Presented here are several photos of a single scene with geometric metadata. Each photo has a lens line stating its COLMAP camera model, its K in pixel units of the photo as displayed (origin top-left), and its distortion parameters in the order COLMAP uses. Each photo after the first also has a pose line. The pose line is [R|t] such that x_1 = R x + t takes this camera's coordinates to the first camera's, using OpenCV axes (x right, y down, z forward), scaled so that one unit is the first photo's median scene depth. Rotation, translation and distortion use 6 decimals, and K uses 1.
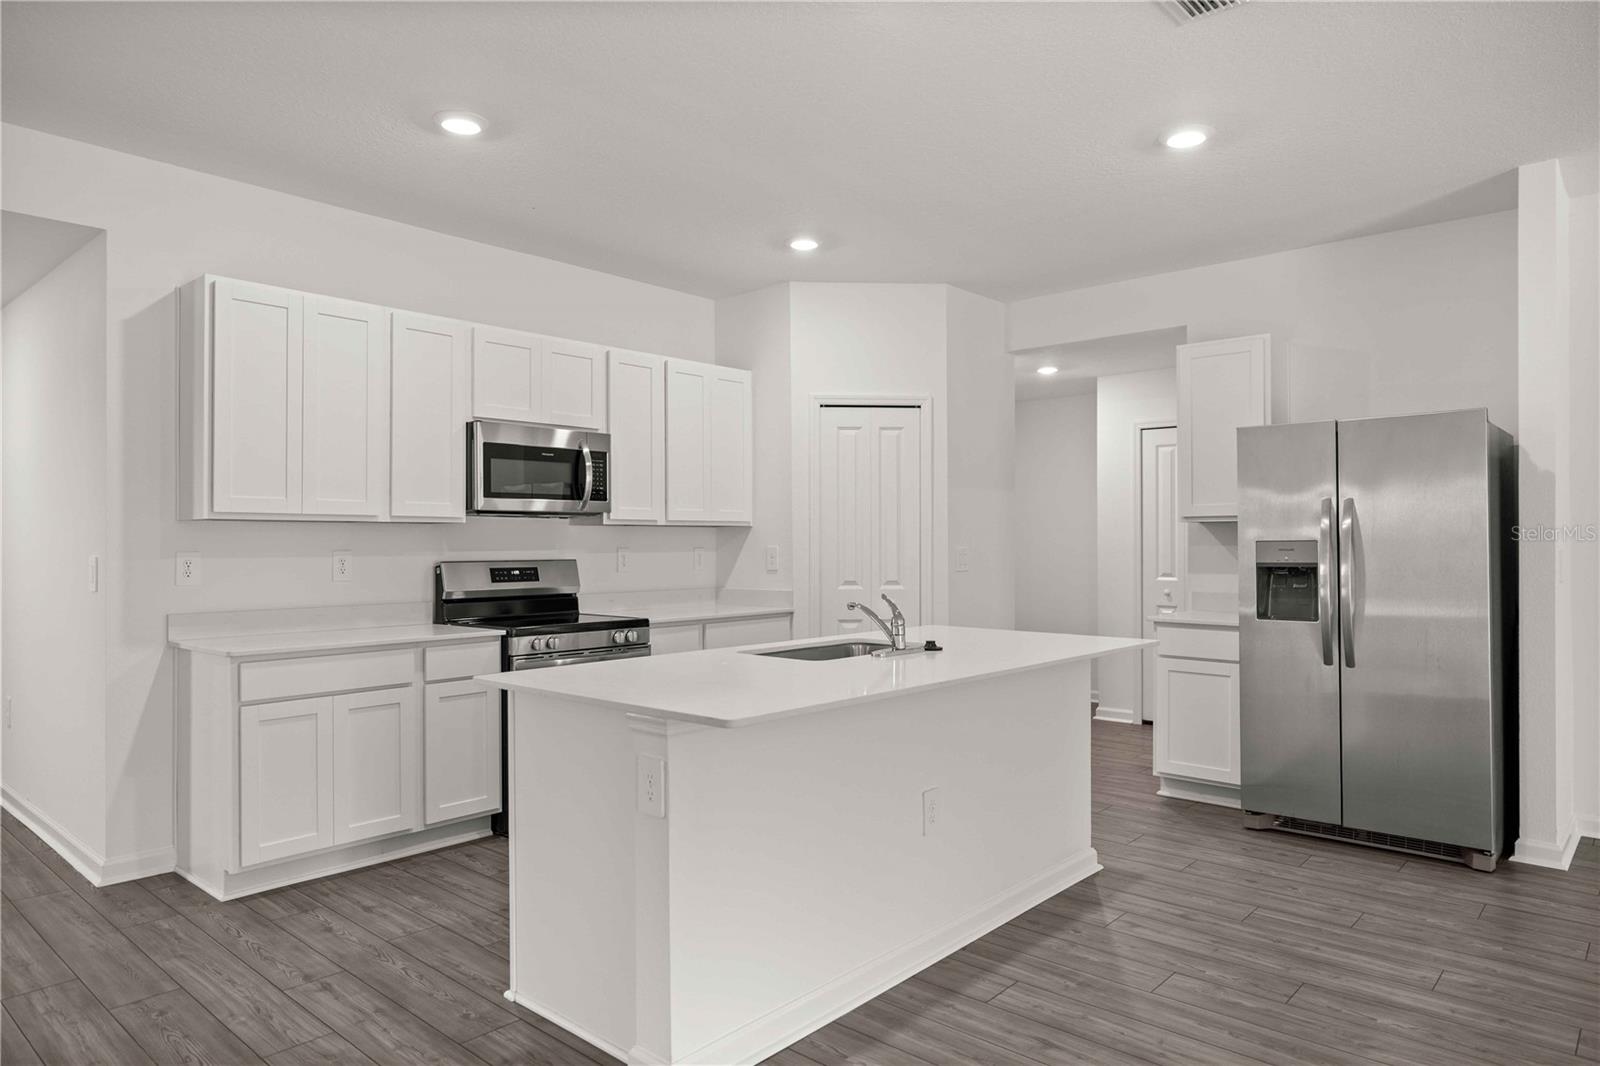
lens RADIAL K [[975.0, 0, 798.3], [0, 975.0, 541.3], [0, 0, 1]] dist [-0.002179, -0.001134]
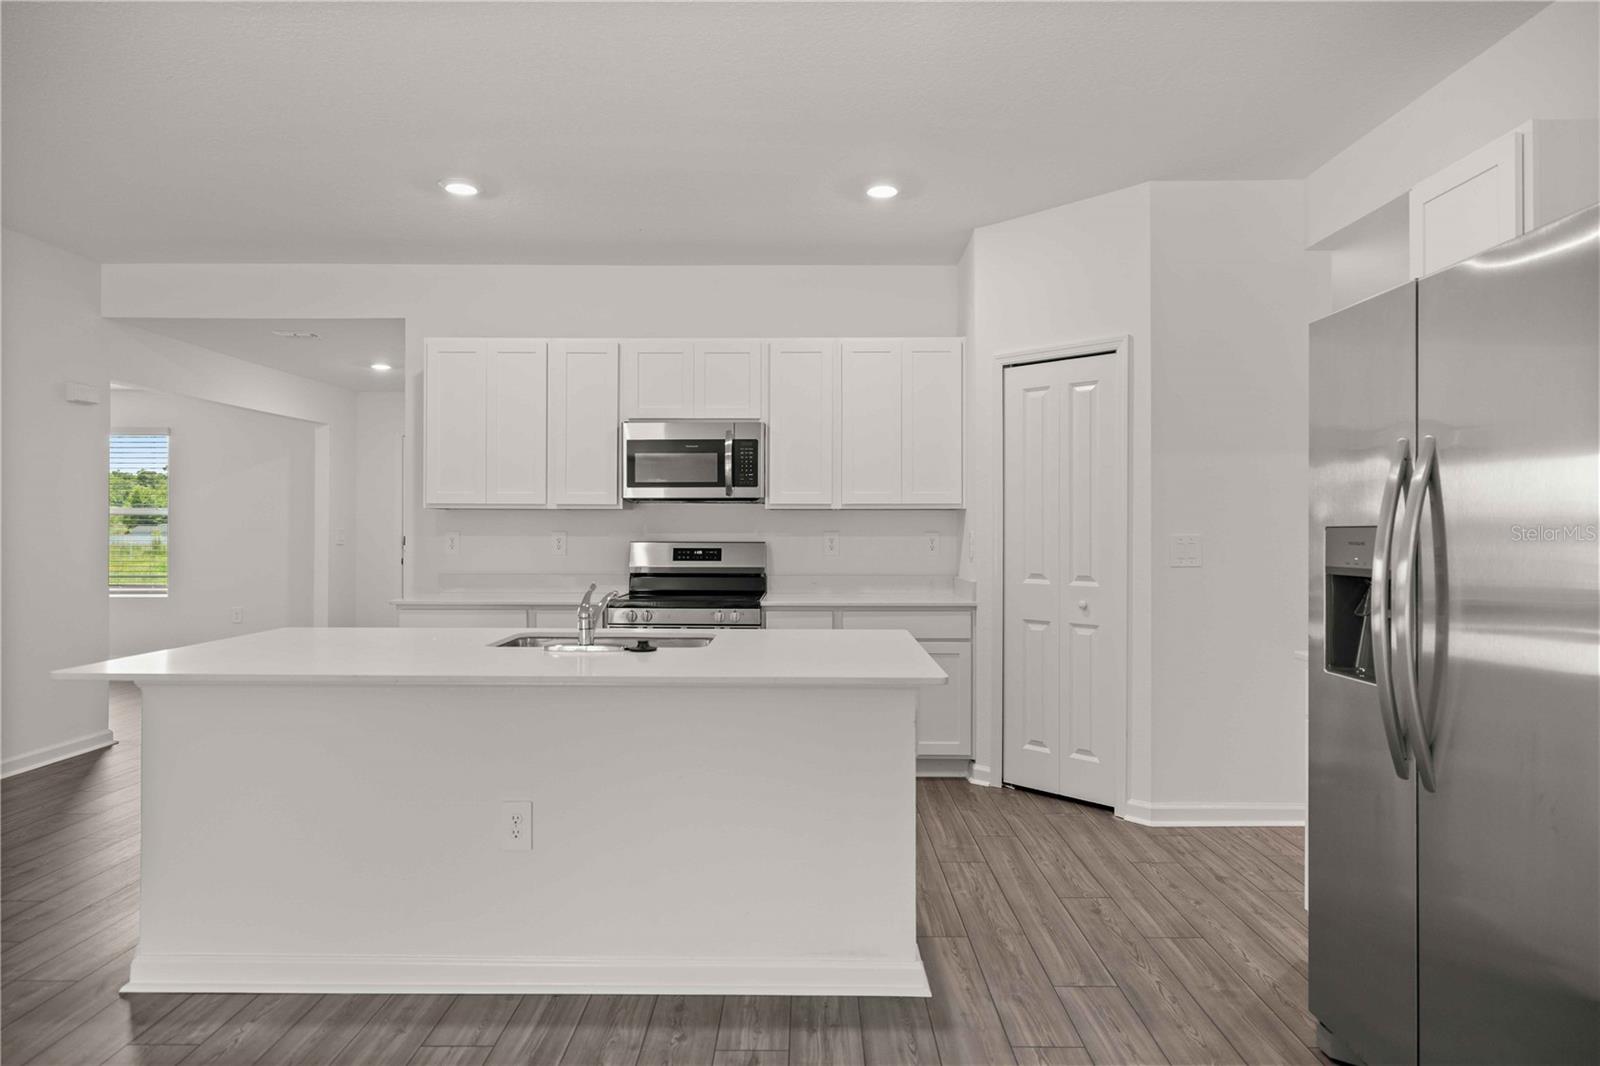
lens RADIAL K [[916.2, 0, 800.3], [0, 916.2, 517.5], [0, 0, 1]] dist [0.012683, -0.001089]
pose [[0.663897, -0.005296, -0.747805, 0.589827], [-0.002654, 0.999952, -0.009438, 0.001195], [0.747819, 0.008250, 0.663851, 0.393340]]
